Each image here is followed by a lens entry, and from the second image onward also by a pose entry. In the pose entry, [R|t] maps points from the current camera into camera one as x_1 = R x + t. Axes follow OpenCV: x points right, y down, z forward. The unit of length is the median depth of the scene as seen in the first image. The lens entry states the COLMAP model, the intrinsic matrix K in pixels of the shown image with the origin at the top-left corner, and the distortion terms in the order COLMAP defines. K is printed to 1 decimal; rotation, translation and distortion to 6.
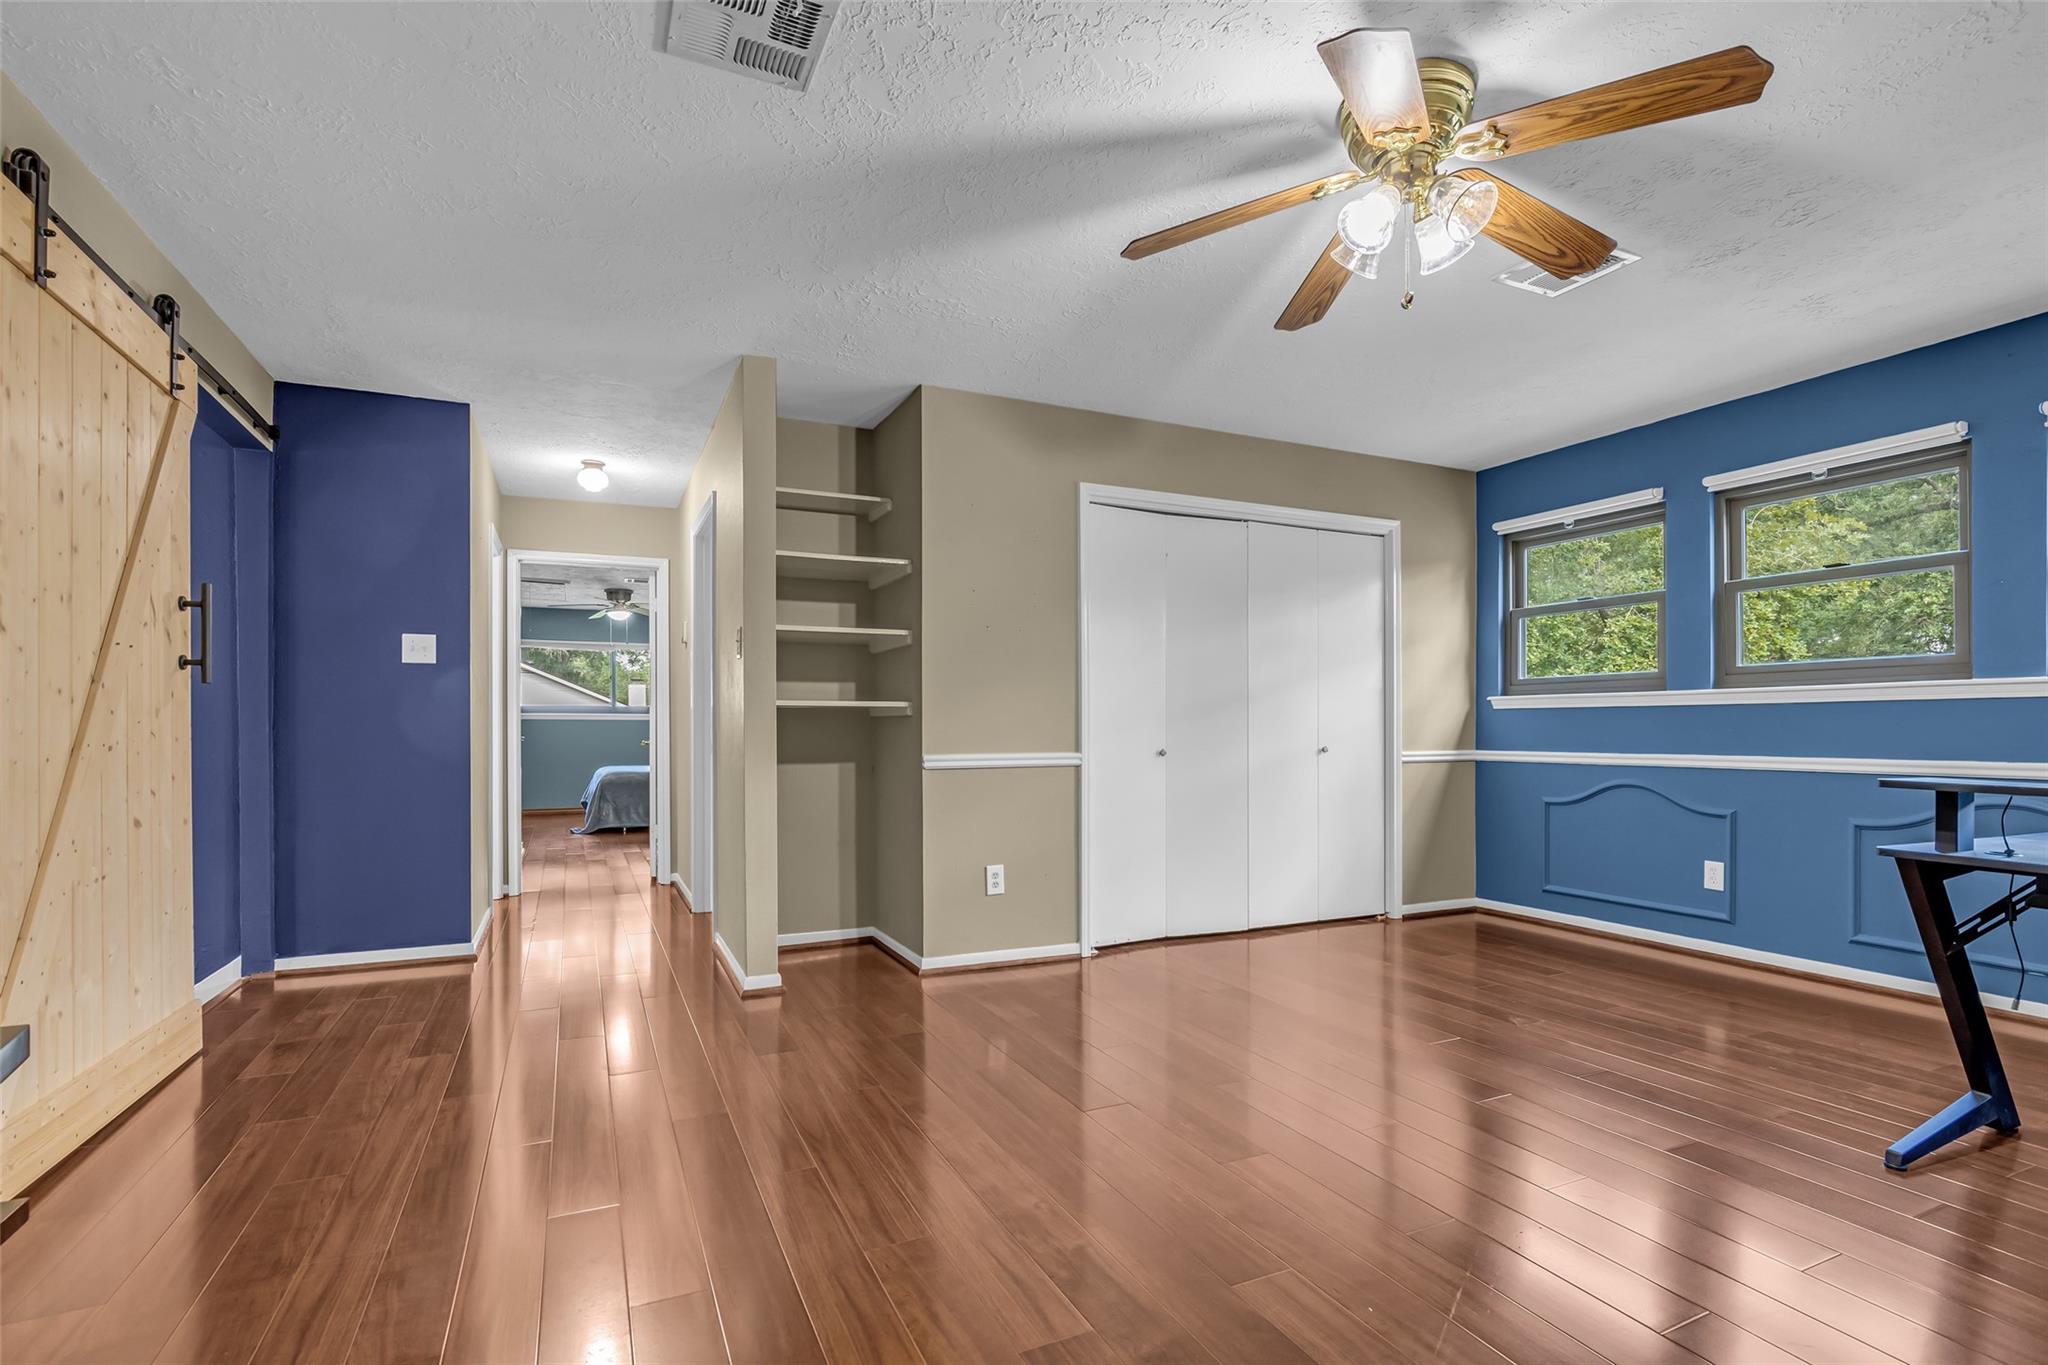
lens RADIAL K [[938.8, 0, 1017.0], [0, 938.8, 702.0], [0, 0, 1]] dist [-0.012443, 0.001608]
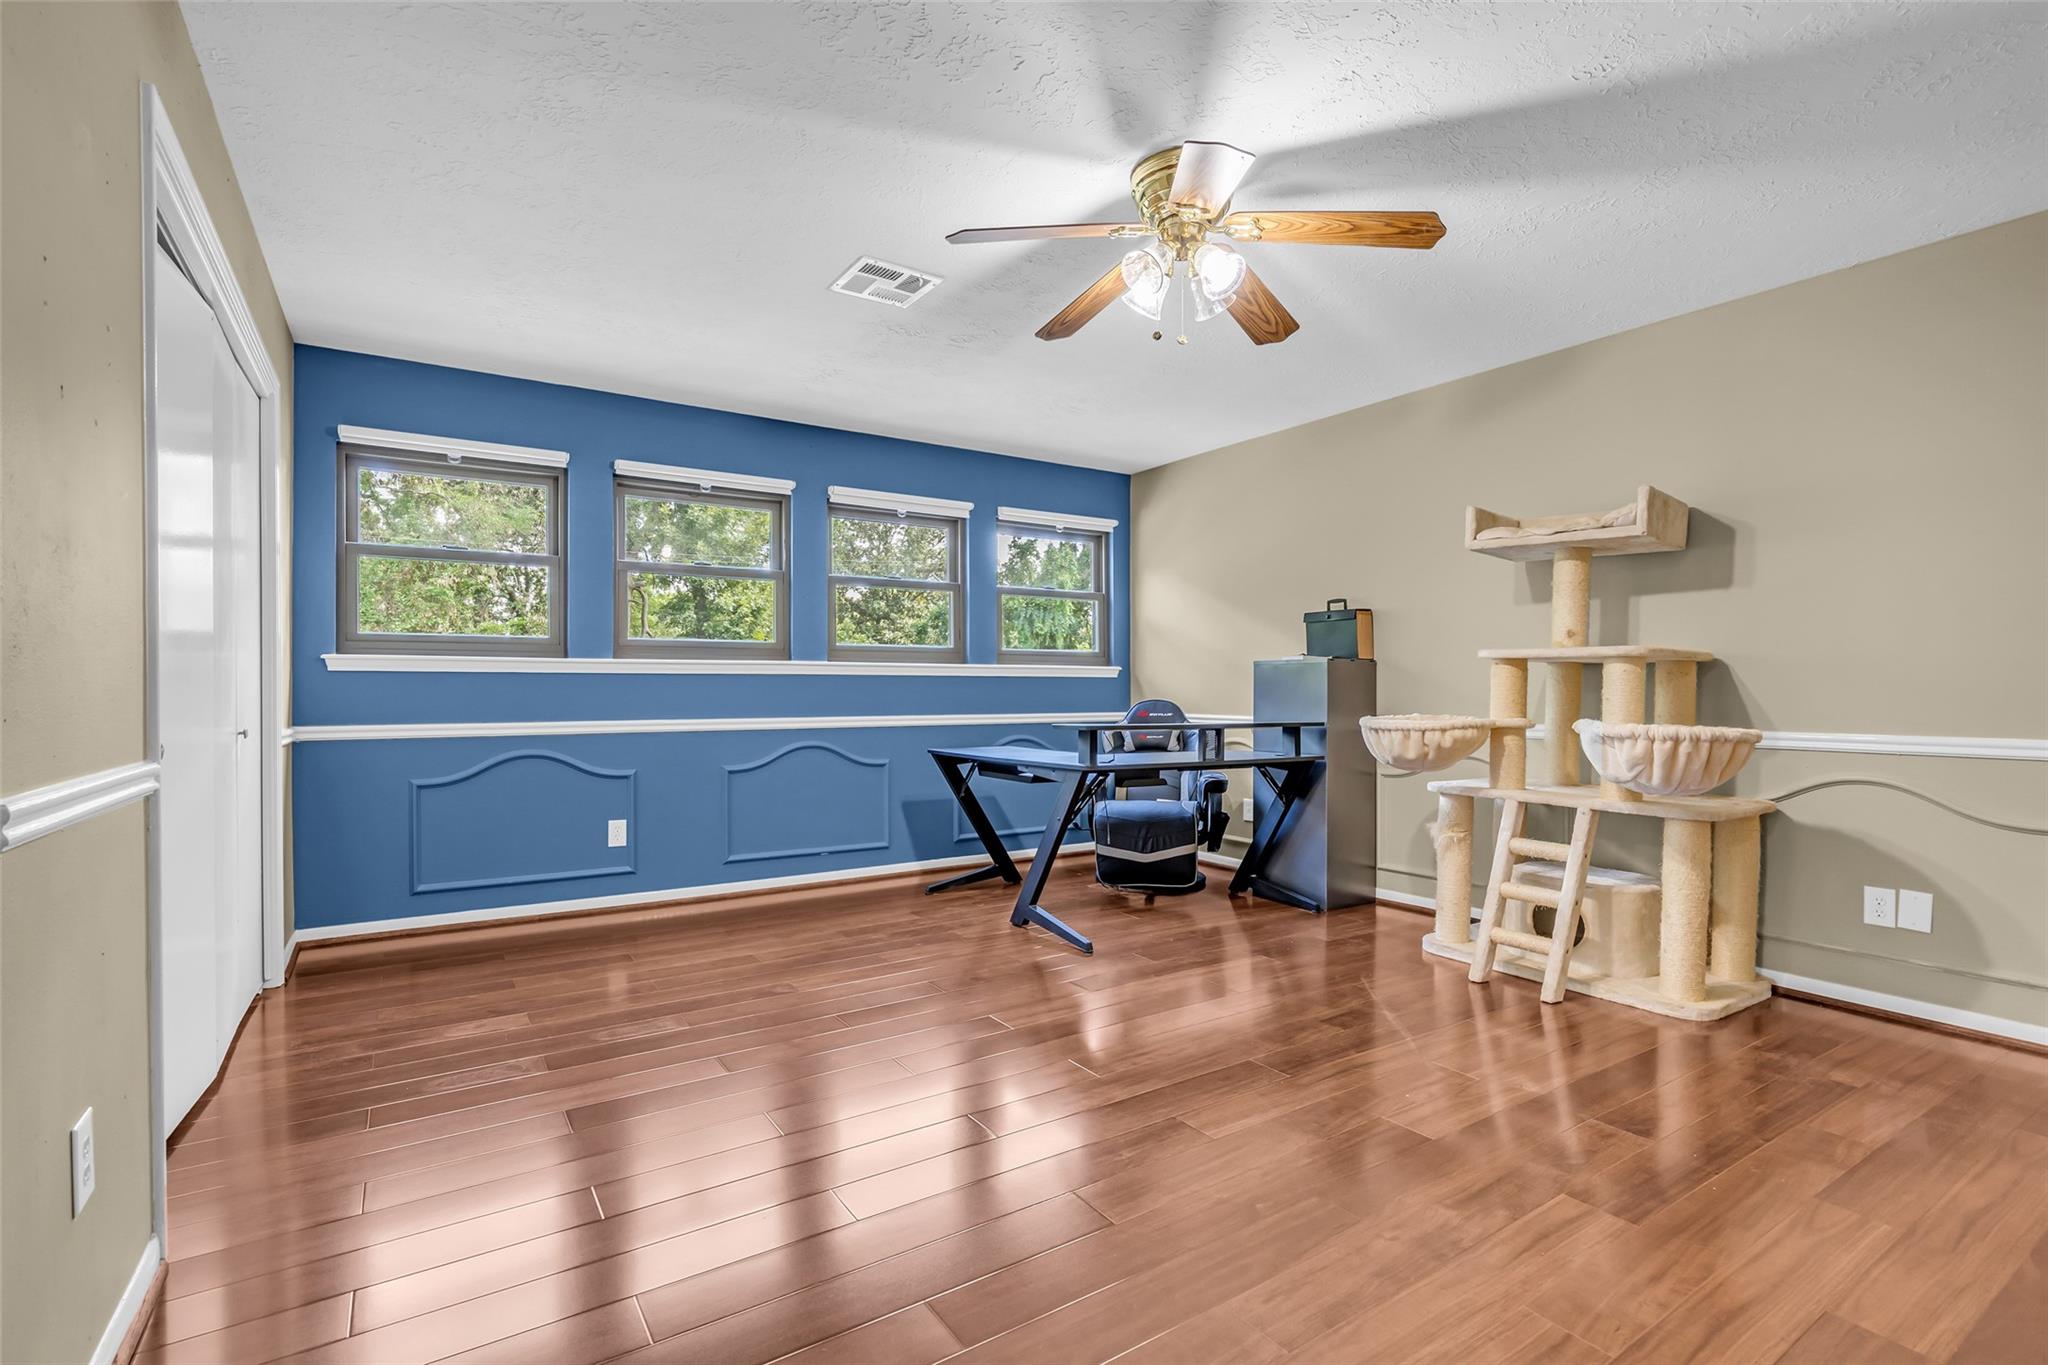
lens RADIAL K [[902.2, 0, 1016.6], [0, 902.2, 703.7], [0, 0, 1]] dist [-0.021279, -0.000116]
pose [[-0.123012, -0.010241, 0.992352, -0.335292], [-0.023345, 0.999700, 0.007423, 0.019015], [-0.992131, -0.022254, -0.123214, 0.679634]]
